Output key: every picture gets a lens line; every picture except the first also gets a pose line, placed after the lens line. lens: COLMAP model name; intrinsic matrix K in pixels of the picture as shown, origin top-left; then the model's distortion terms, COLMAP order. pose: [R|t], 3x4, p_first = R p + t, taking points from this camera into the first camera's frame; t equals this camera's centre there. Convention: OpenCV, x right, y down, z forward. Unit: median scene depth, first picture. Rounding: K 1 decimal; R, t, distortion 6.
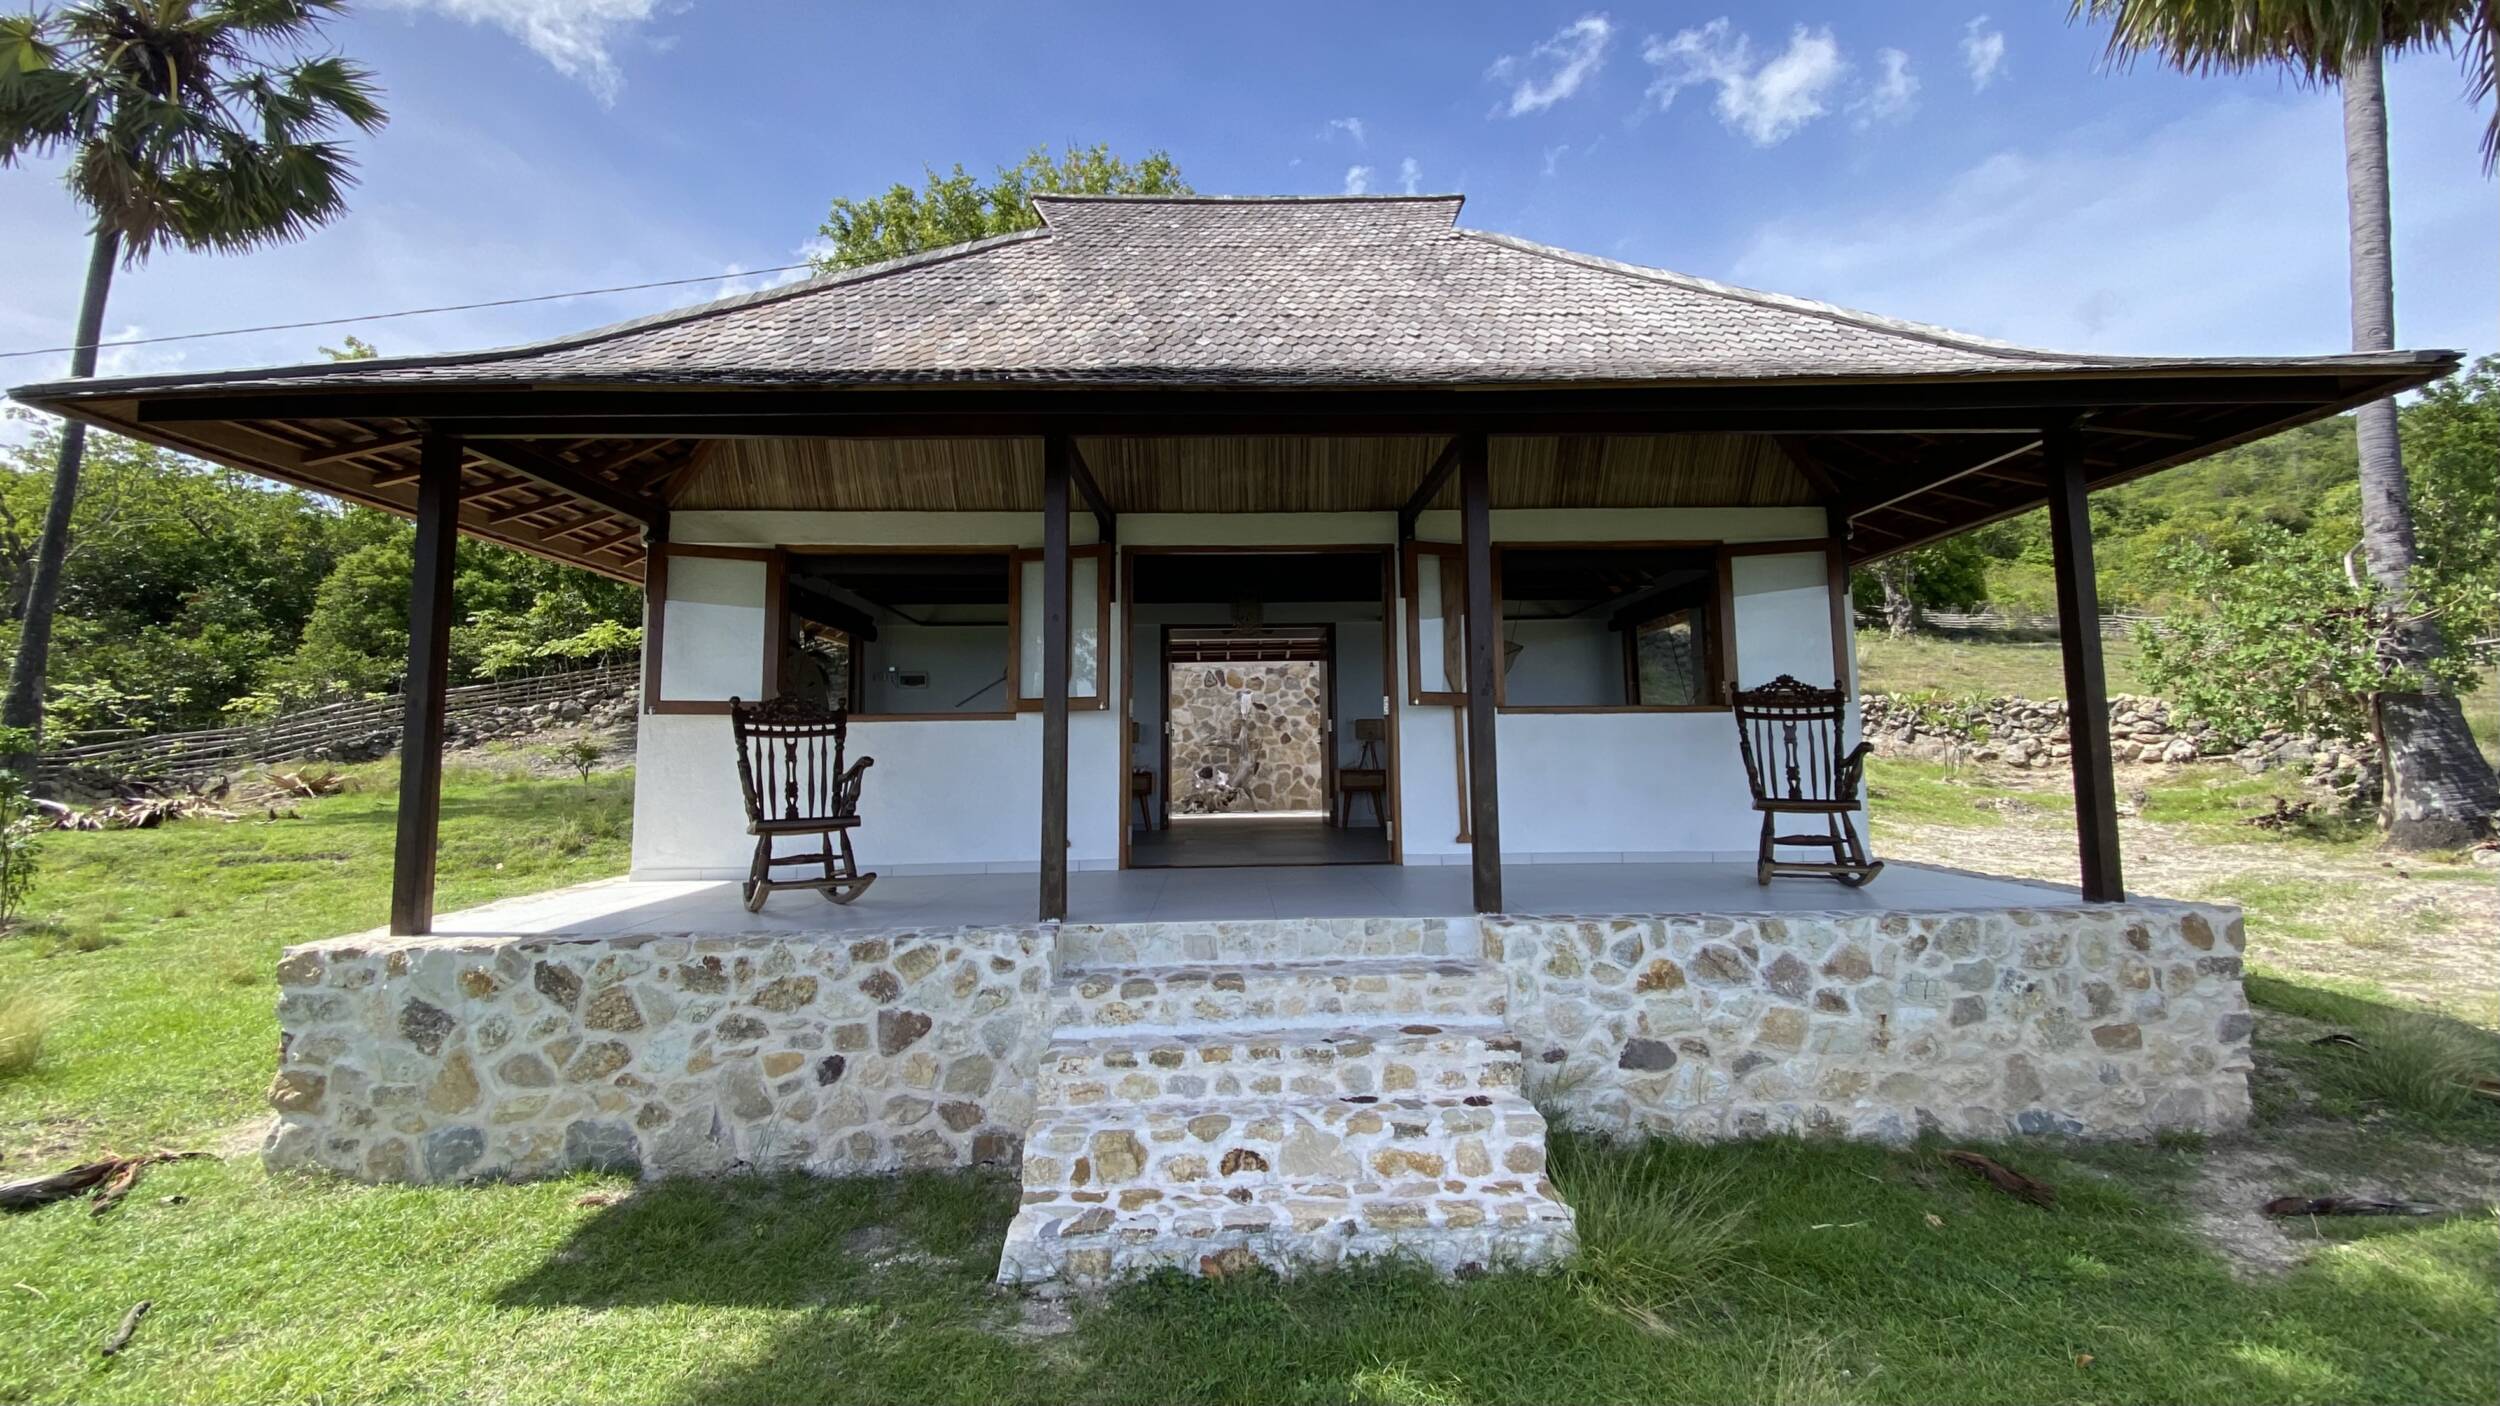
lens RADIAL K [[1005.2, 0, 1252.0], [0, 1005.2, 693.0], [0, 0, 1]] dist [-0.000018, 0.000000]
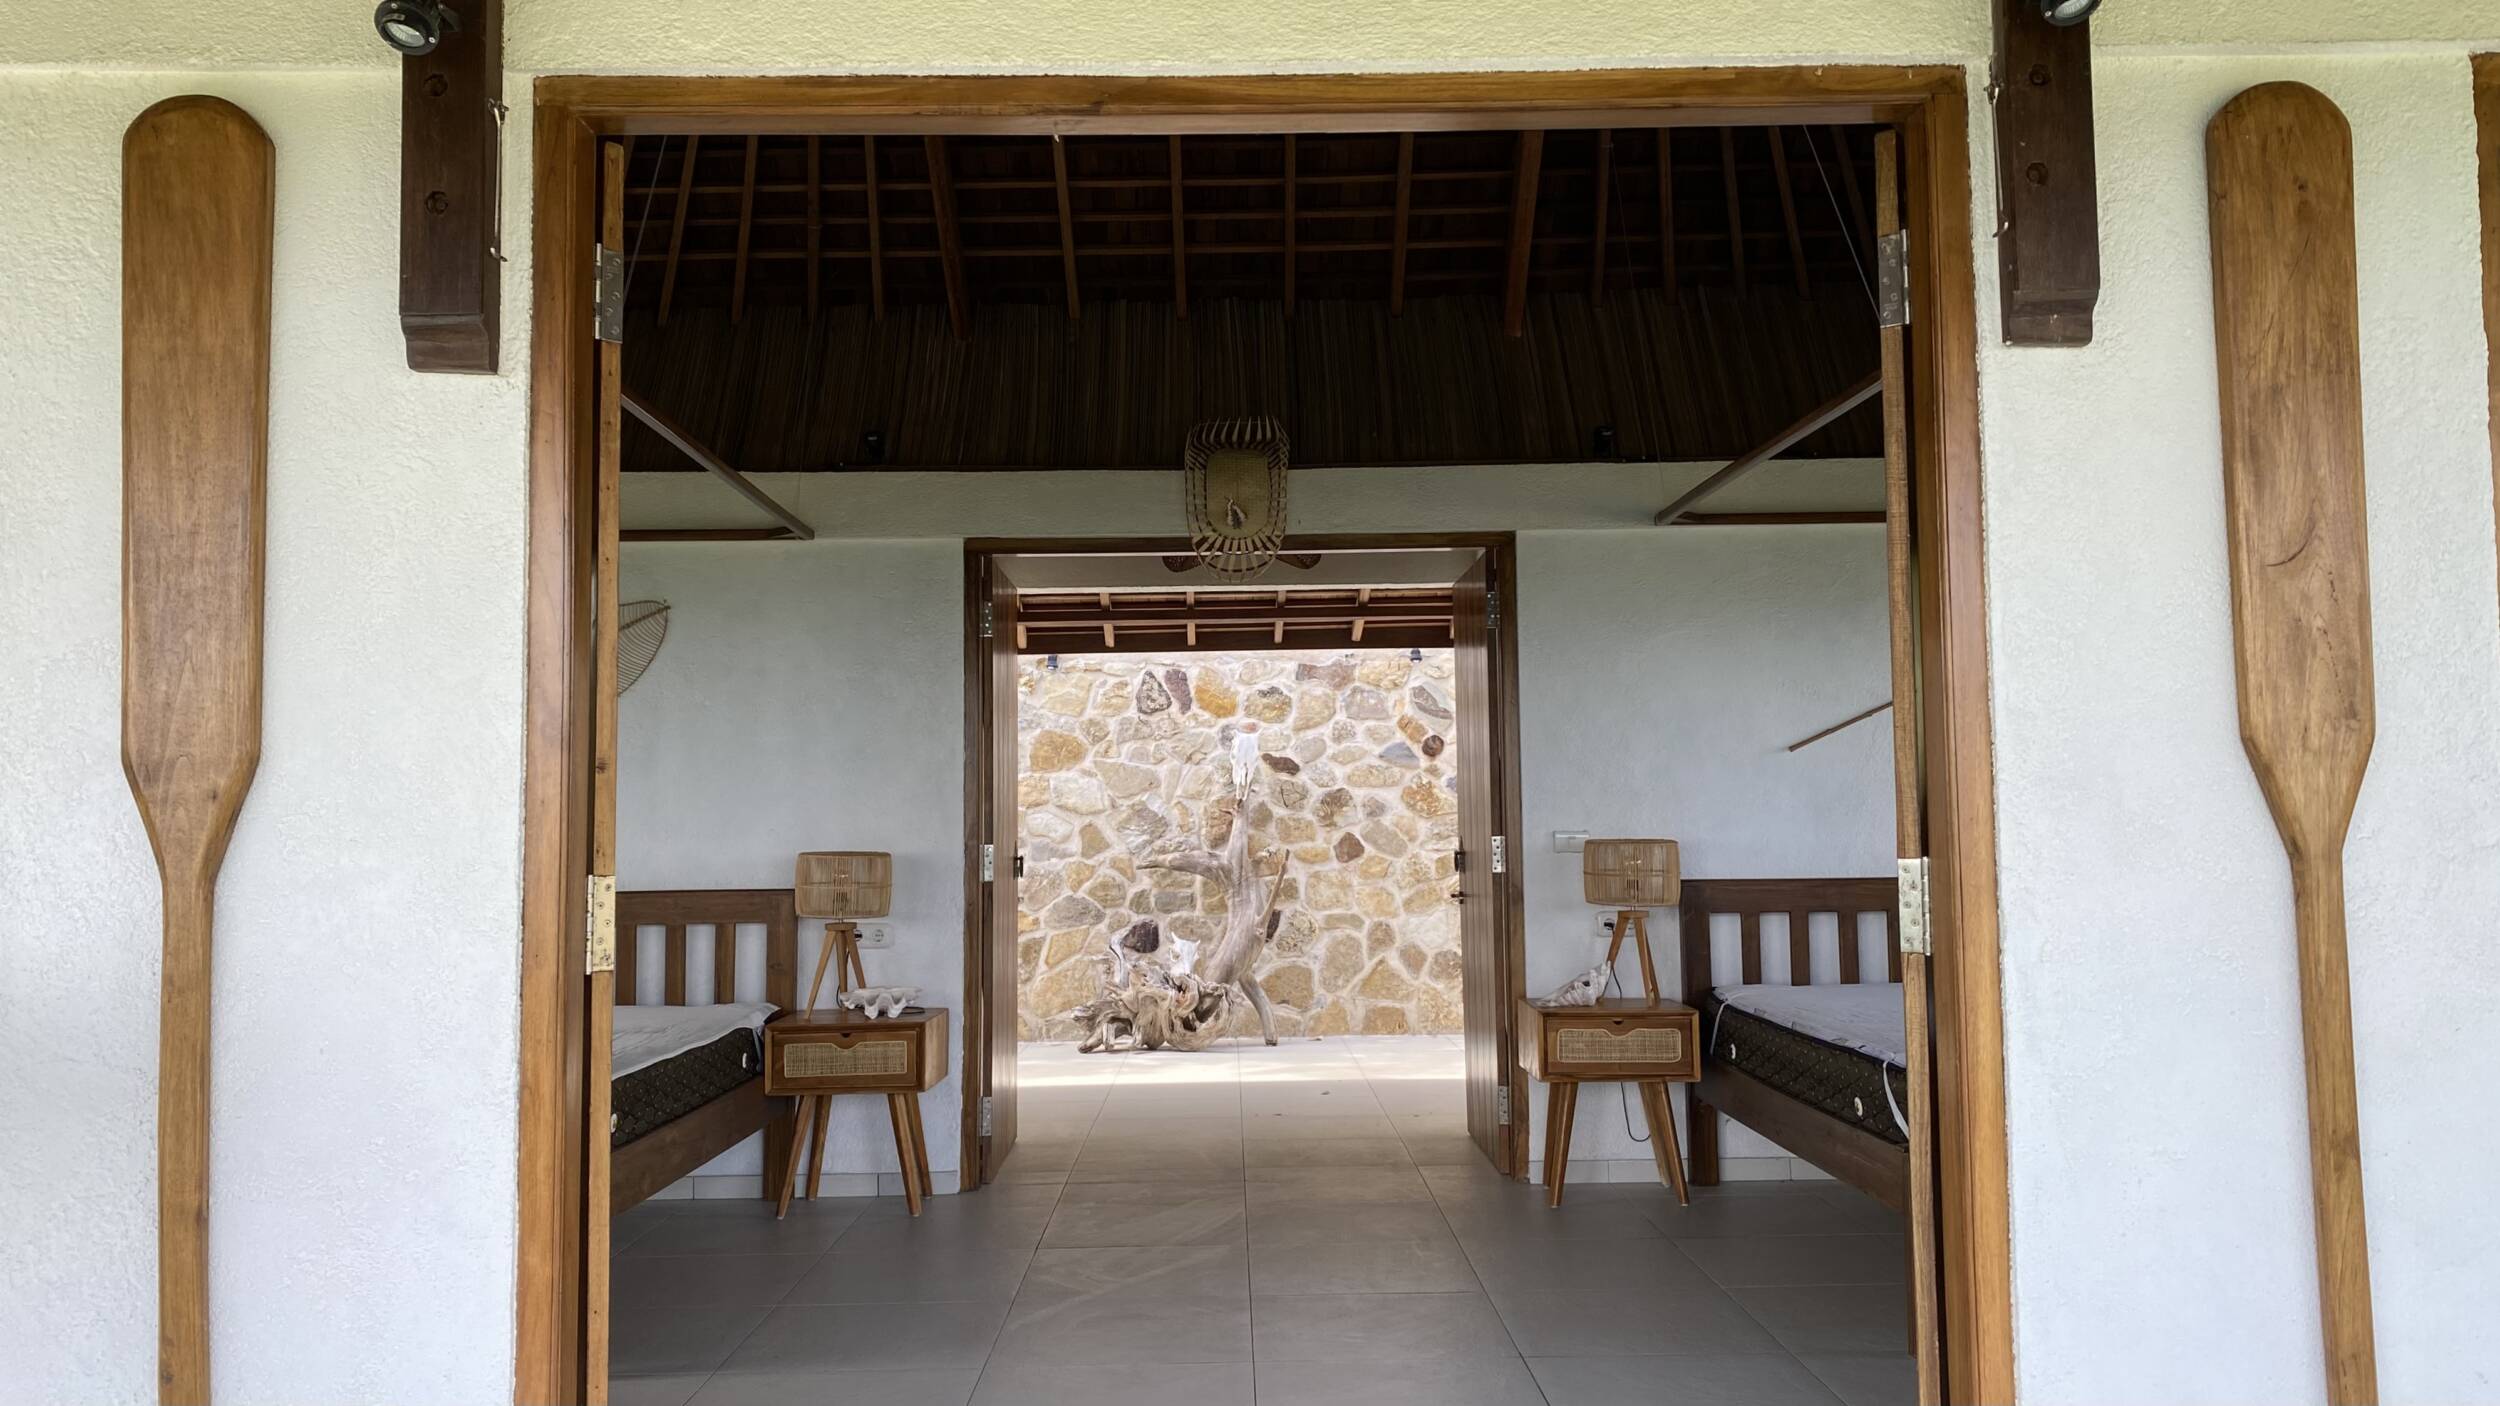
lens RADIAL K [[1892.4, 0, 1246.2], [0, 1892.4, 702.2], [0, 0, 1]] dist [-0.000635, 0.002072]
pose [[0.999908, -0.003554, -0.013118, 0.004004], [0.003592, 0.999990, 0.002830, -0.012712], [0.013108, -0.002877, 0.999910, 0.280104]]
